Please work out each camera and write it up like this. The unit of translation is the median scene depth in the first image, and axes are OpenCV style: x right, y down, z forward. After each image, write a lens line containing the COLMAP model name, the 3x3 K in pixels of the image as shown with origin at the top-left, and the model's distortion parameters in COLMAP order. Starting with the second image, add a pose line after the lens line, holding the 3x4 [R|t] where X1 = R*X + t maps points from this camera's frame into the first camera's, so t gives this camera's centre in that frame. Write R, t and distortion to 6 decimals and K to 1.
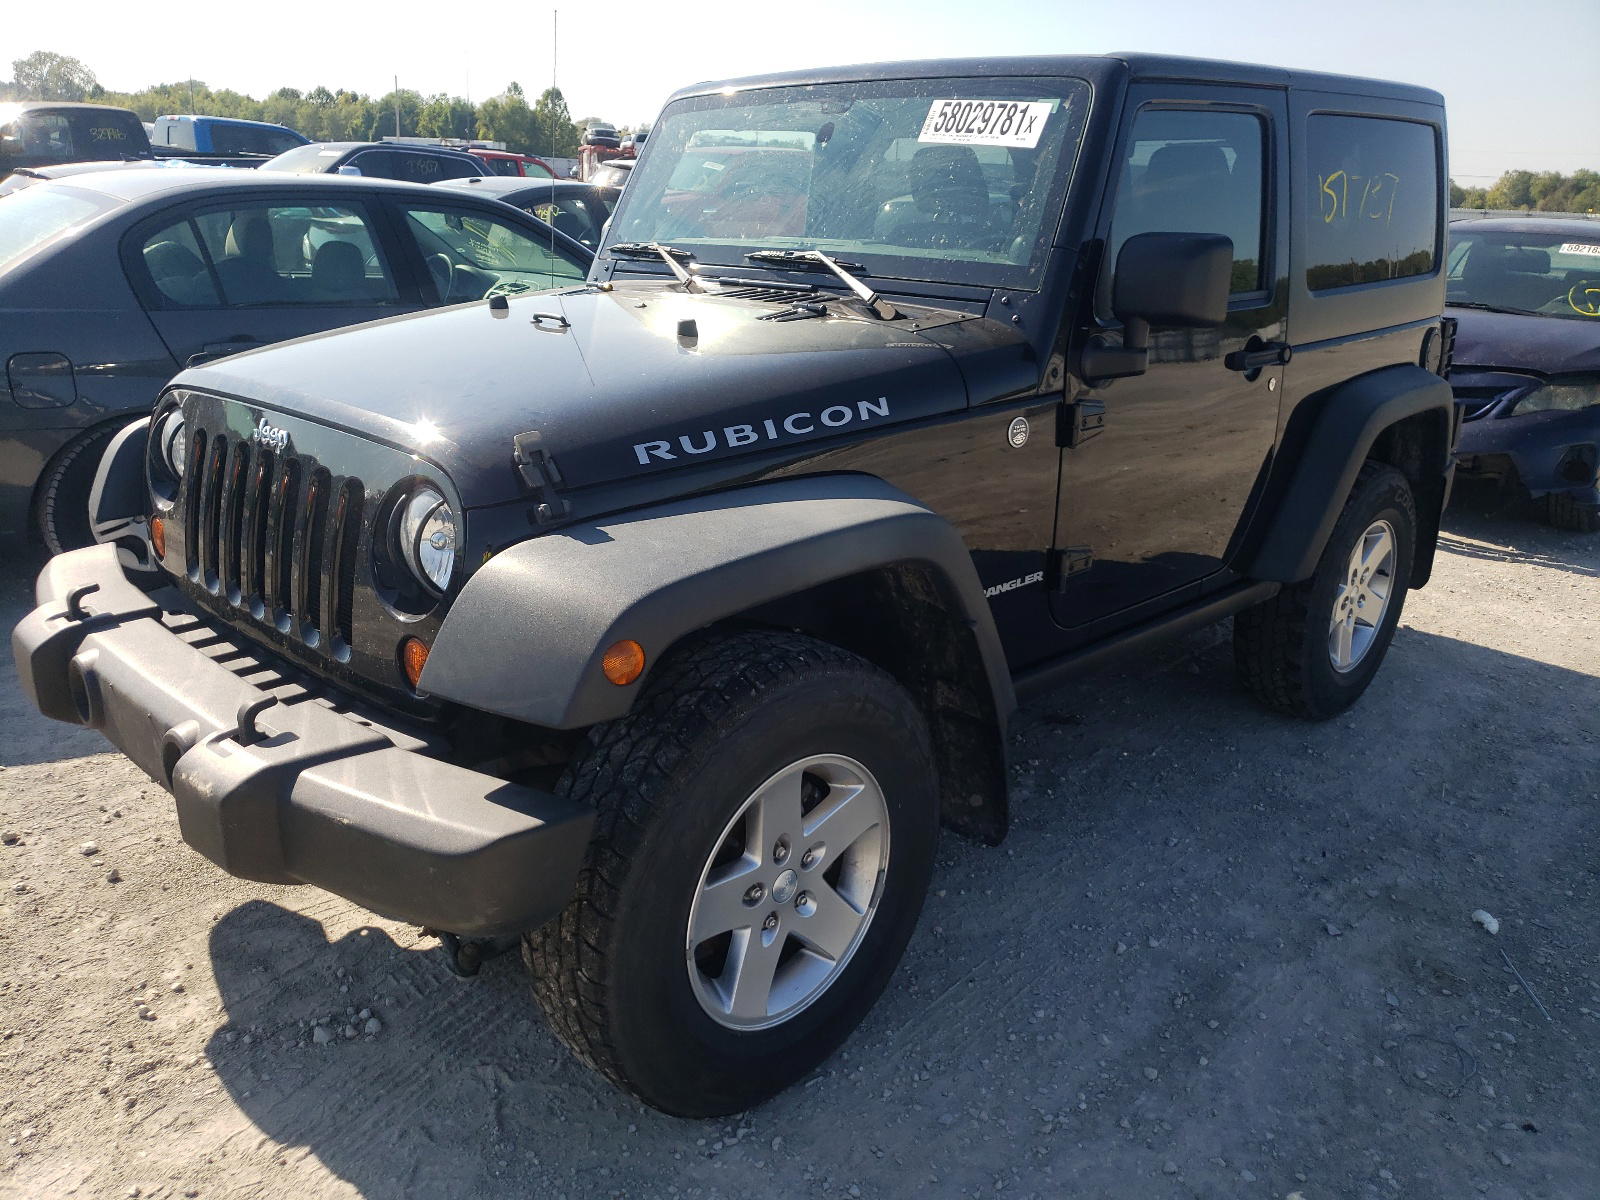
lens RADIAL K [[1216.4, 0, 800.2], [0, 1216.4, 635.7], [0, 0, 1]] dist [0.011235, 0.009707]
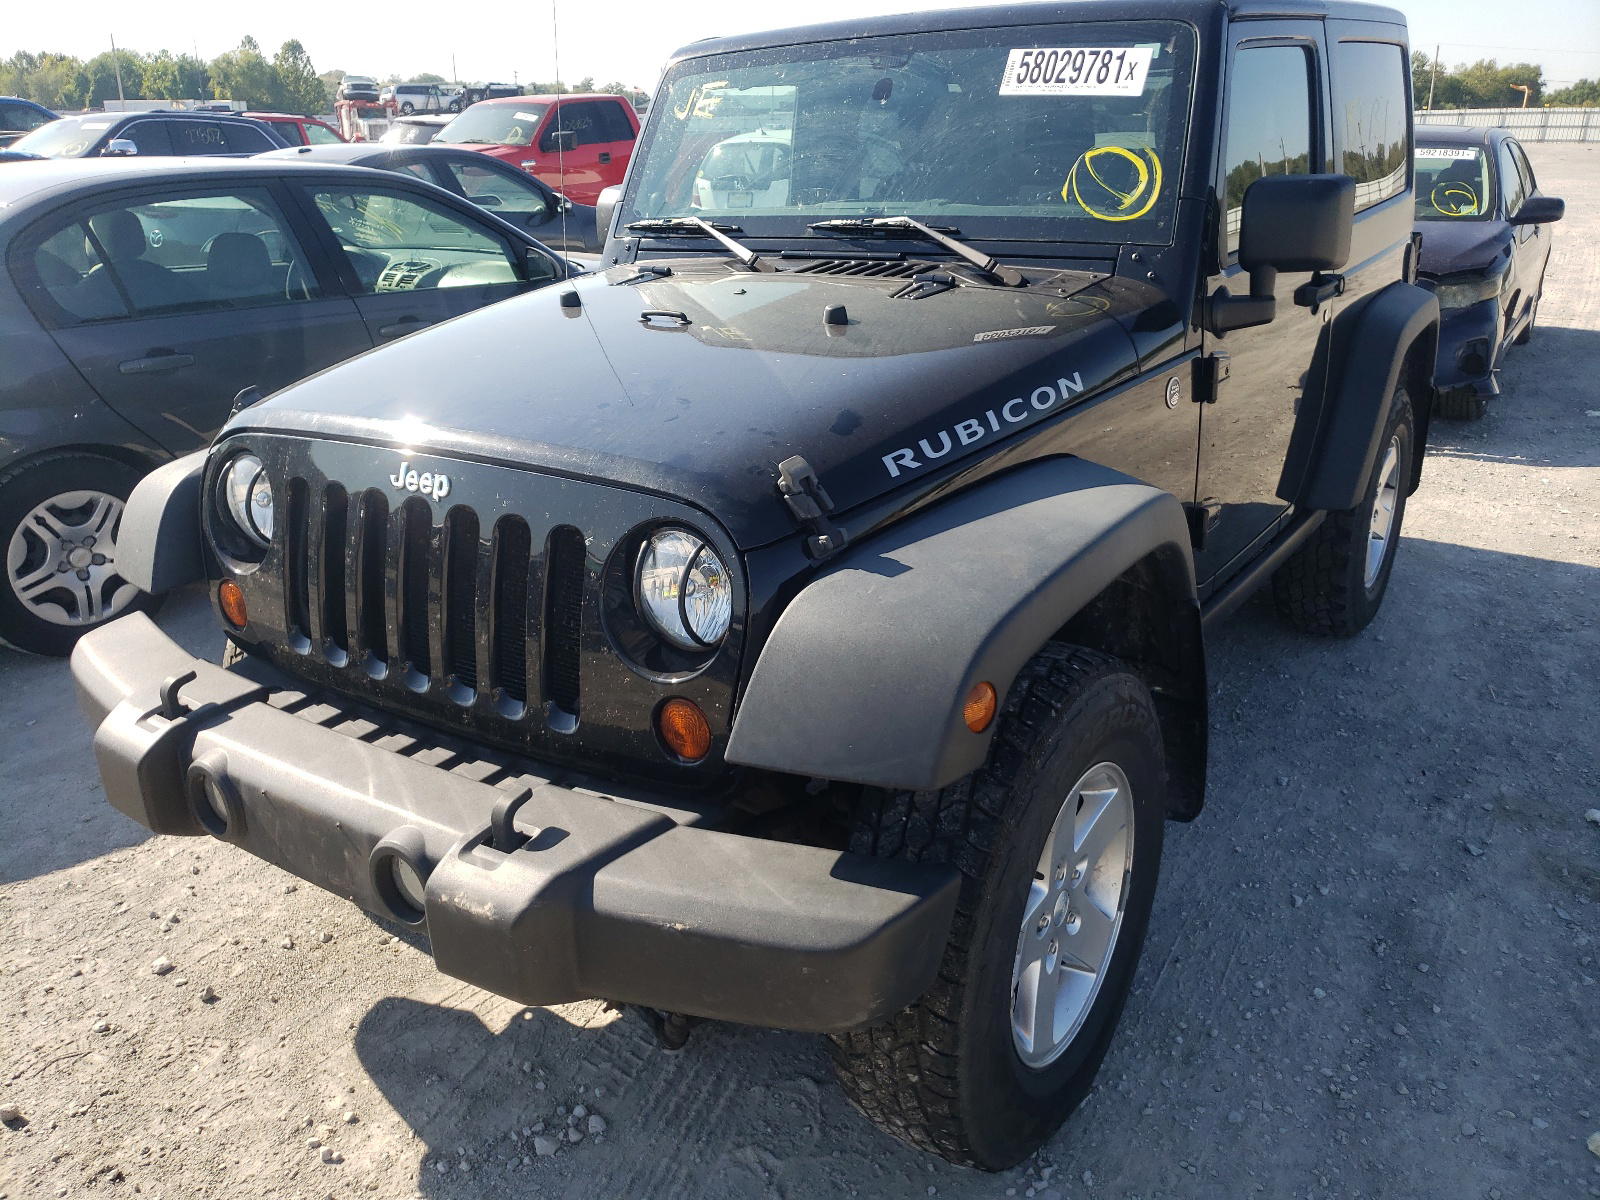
lens RADIAL K [[1222.3, 0, 800.0], [0, 1222.3, 600.0], [0, 0, 1]] dist [-0.014403, 0.044850]
pose [[0.982057, -0.117022, 0.147884, -0.259515], [0.114045, 0.993067, 0.028484, -0.063367], [-0.150192, -0.011107, 0.988594, 0.084804]]
